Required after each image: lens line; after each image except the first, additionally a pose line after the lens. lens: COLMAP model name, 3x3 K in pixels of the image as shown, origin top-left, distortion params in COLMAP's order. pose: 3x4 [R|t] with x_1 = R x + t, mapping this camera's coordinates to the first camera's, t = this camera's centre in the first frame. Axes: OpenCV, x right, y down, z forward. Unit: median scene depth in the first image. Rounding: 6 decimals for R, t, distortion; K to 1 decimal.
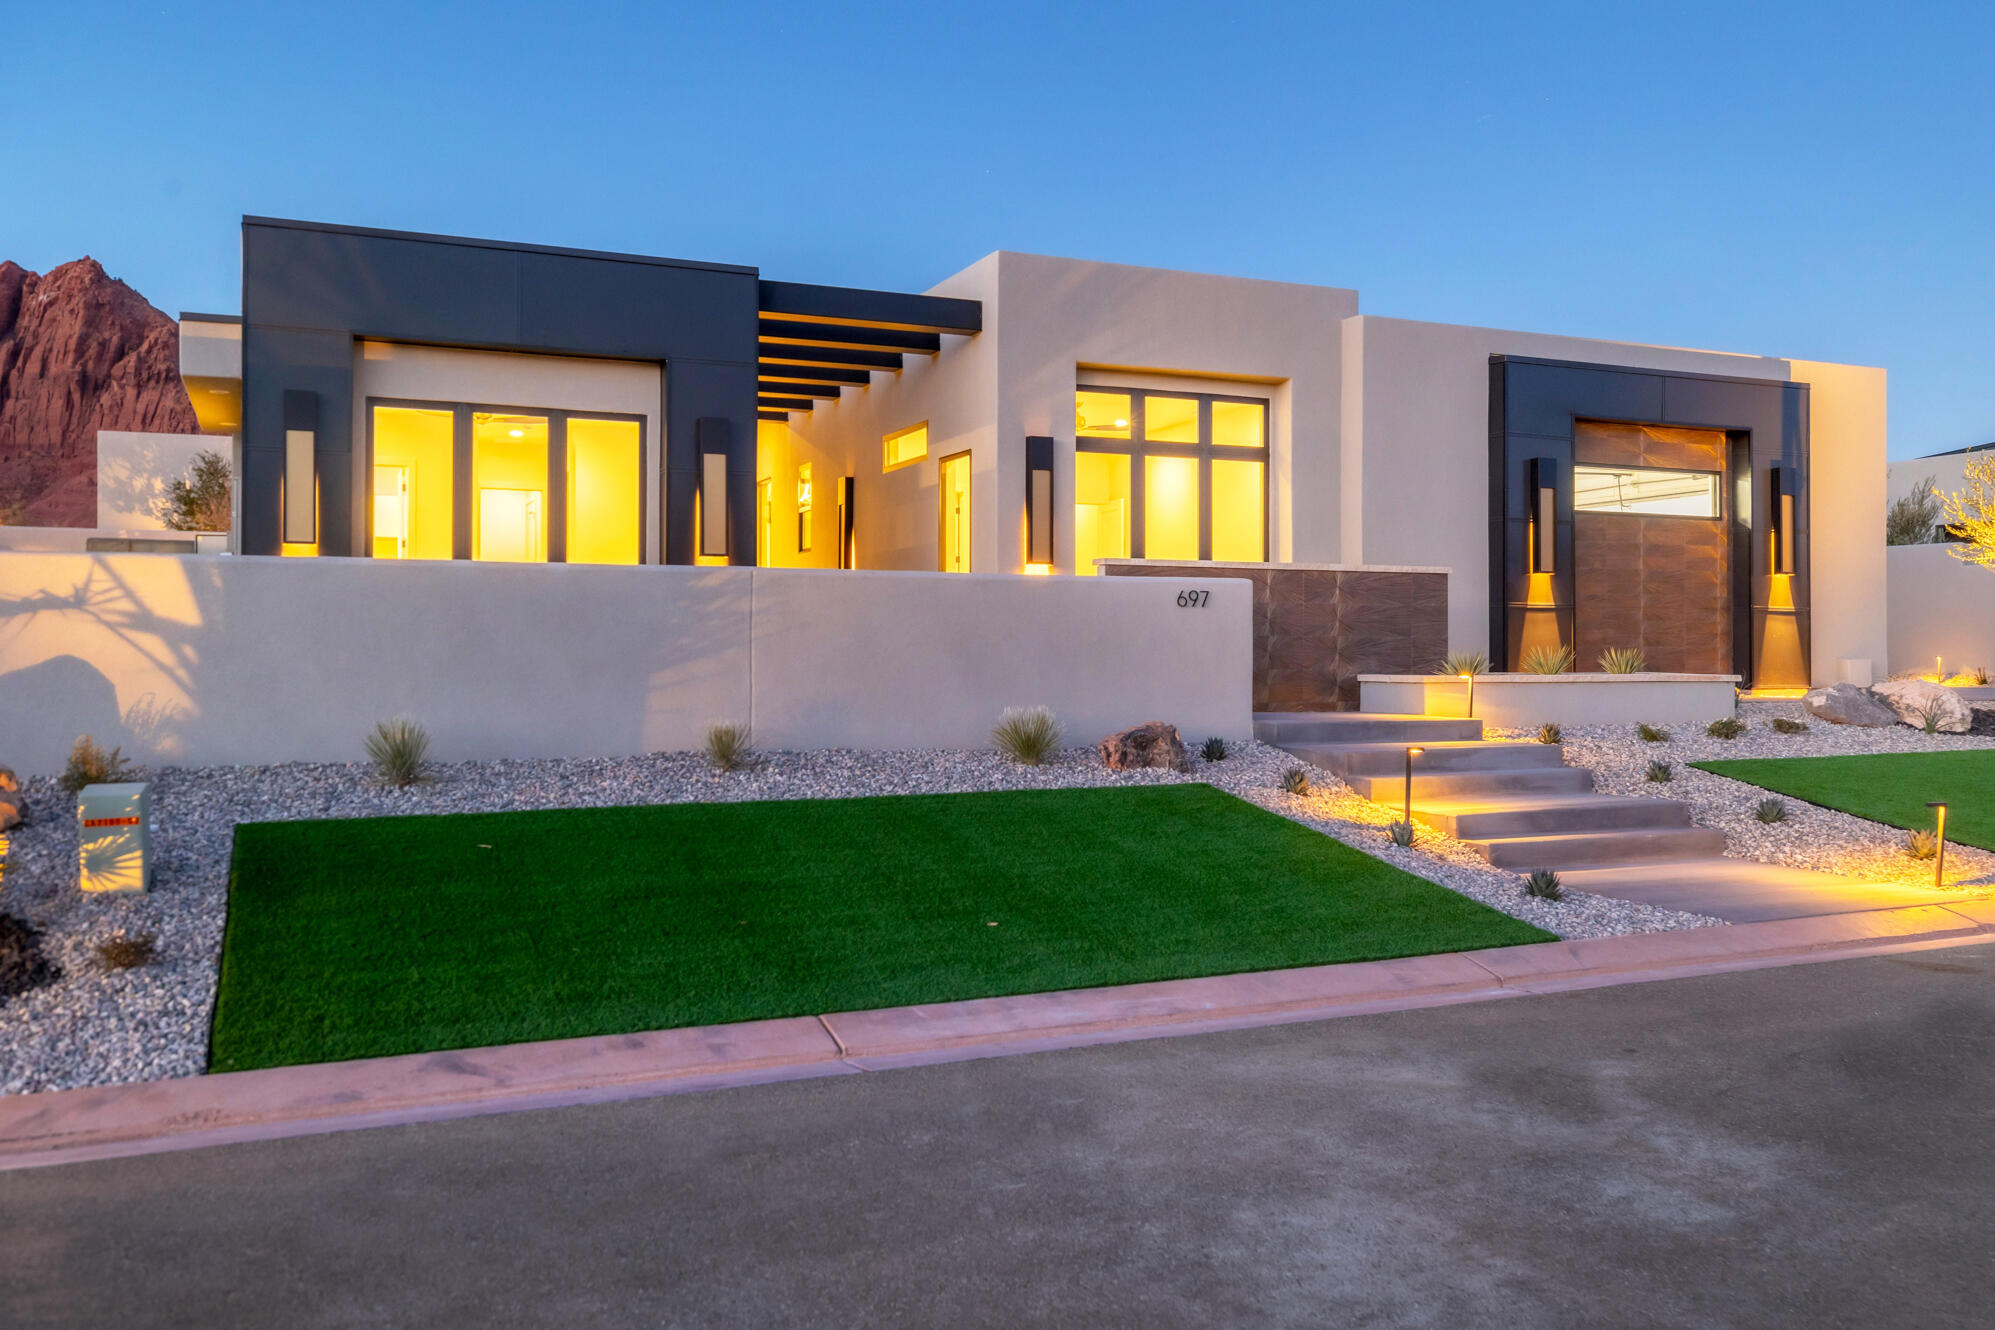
lens RADIAL K [[1667.4, 0, 997.6], [0, 1667.4, 673.5], [0, 0, 1]] dist [0.003866, 0.005480]
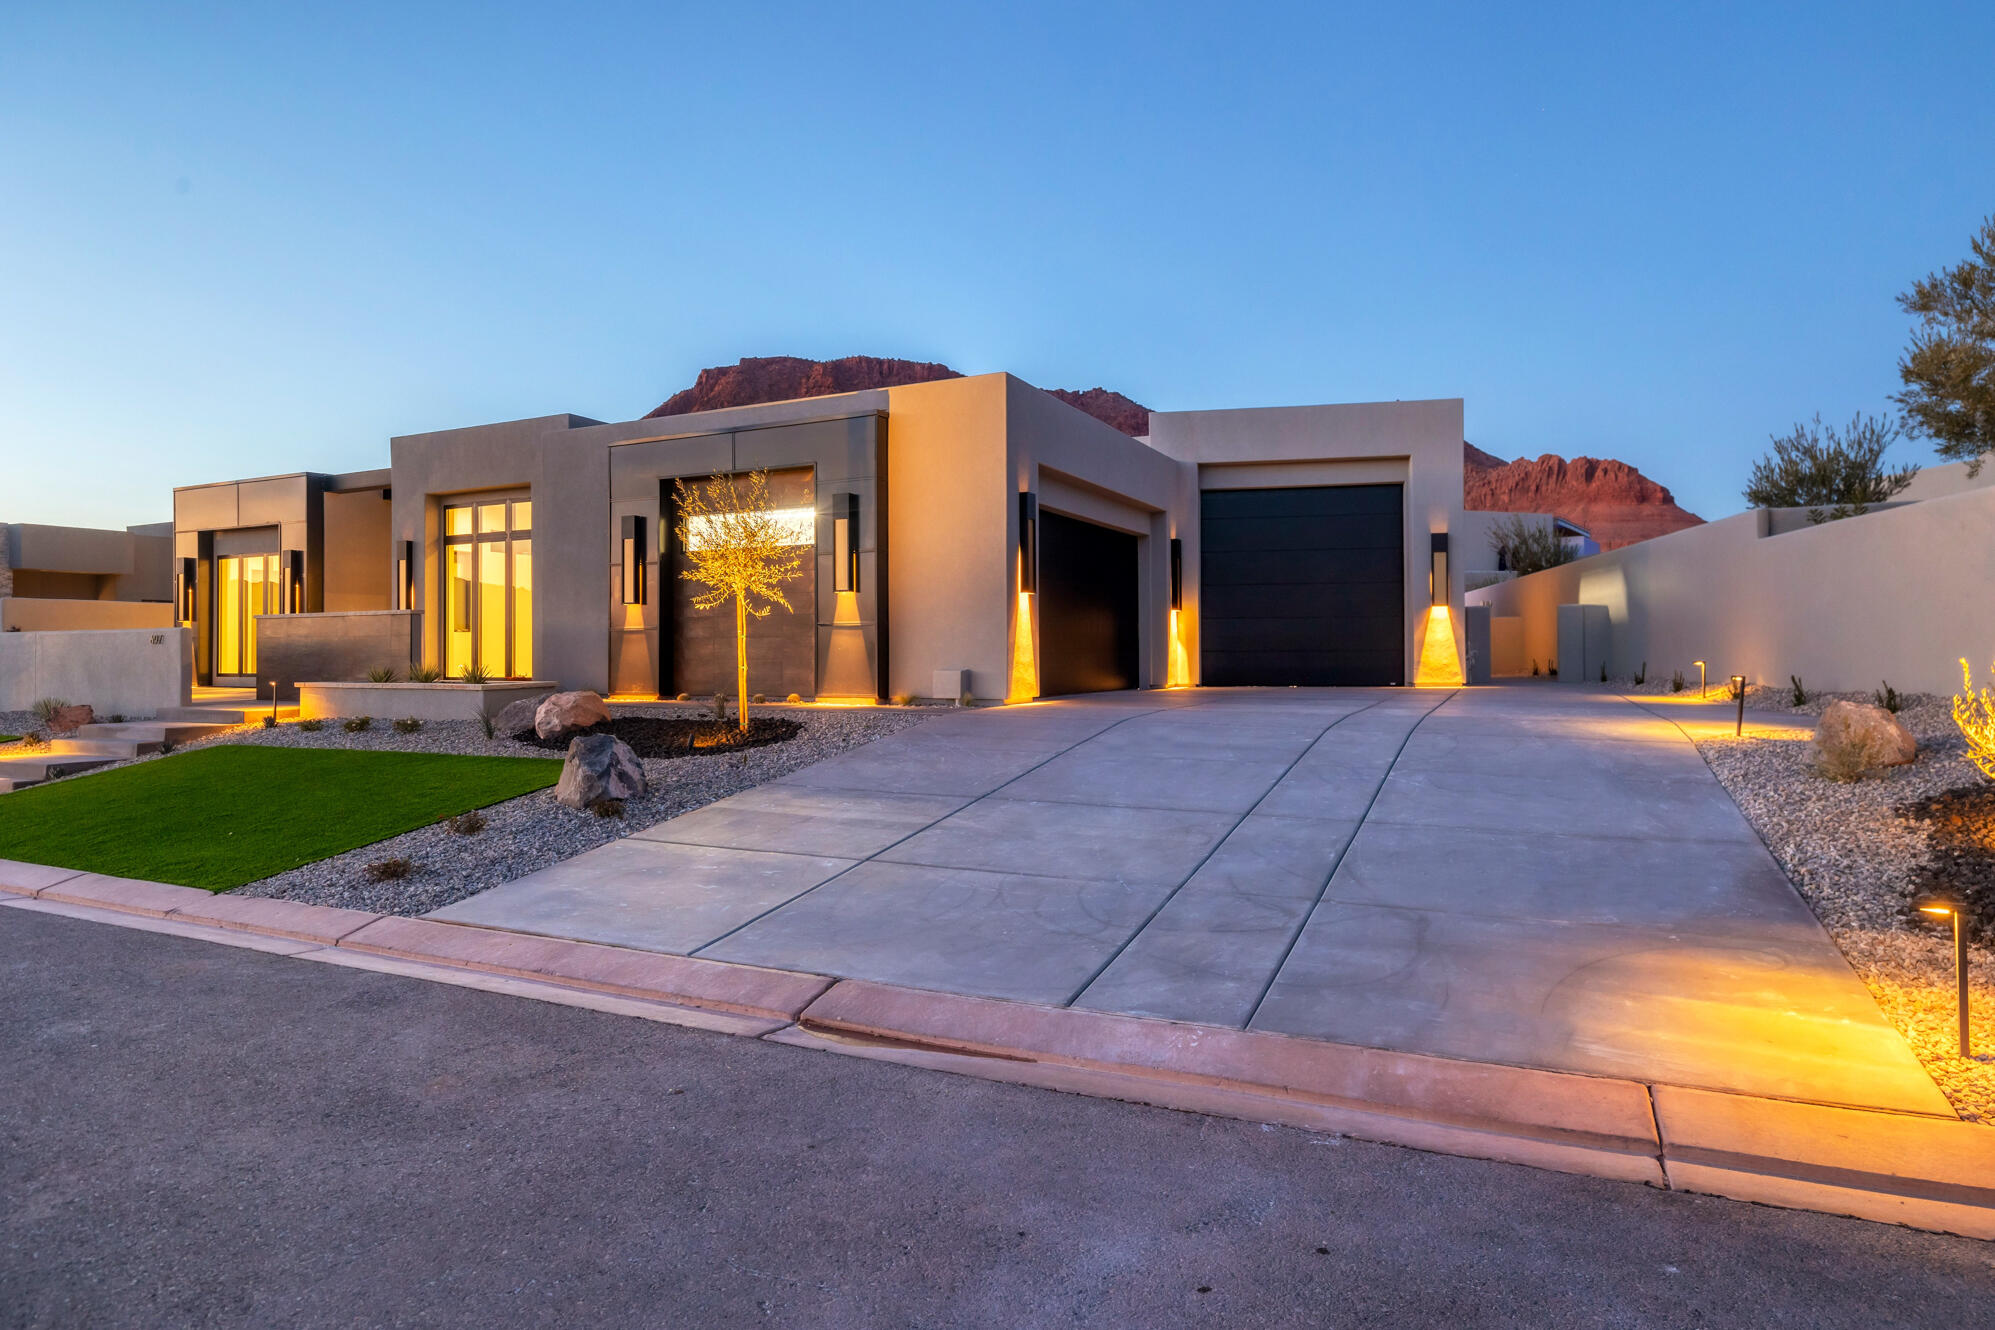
lens RADIAL K [[1149.8, 0, 990.7], [0, 1149.8, 644.2], [0, 0, 1]] dist [0.016434, 0.001524]
pose [[0.626319, -0.013788, -0.779445, 1.263419], [-0.000757, 0.999832, -0.018294, -0.013117], [0.779567, 0.012048, 0.626203, 0.688303]]
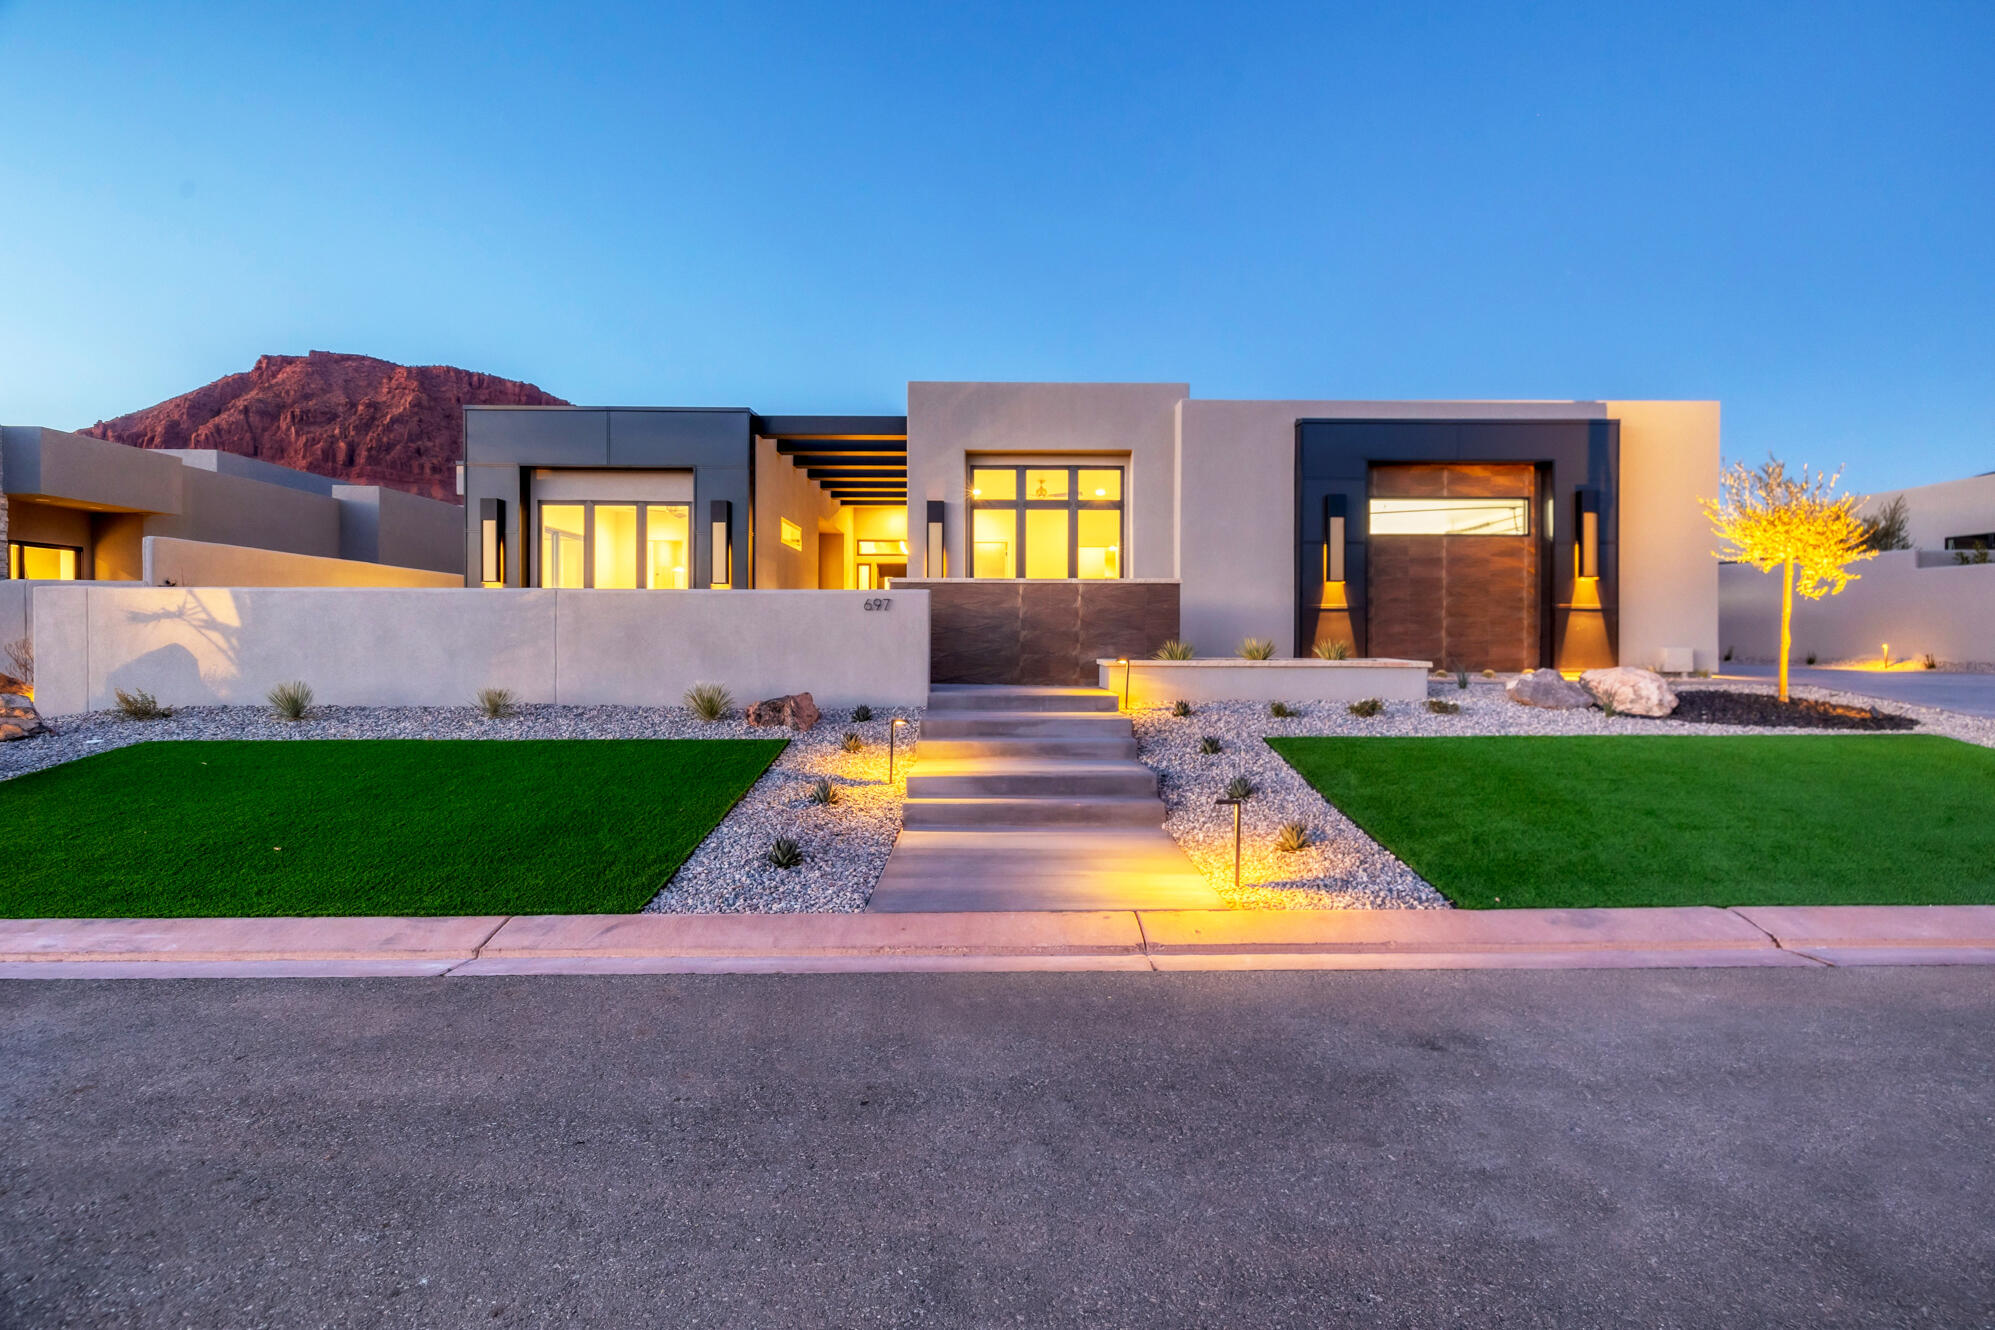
lens RADIAL K [[847.8, 0, 1017.7], [0, 847.8, 666.5], [0, 0, 1]] dist [0.007196, 0.000563]
pose [[0.913583, 0.015422, -0.406361, 0.390289], [-0.006409, 0.999703, 0.023533, -0.007850], [0.406603, -0.018895, 0.913410, 0.296695]]
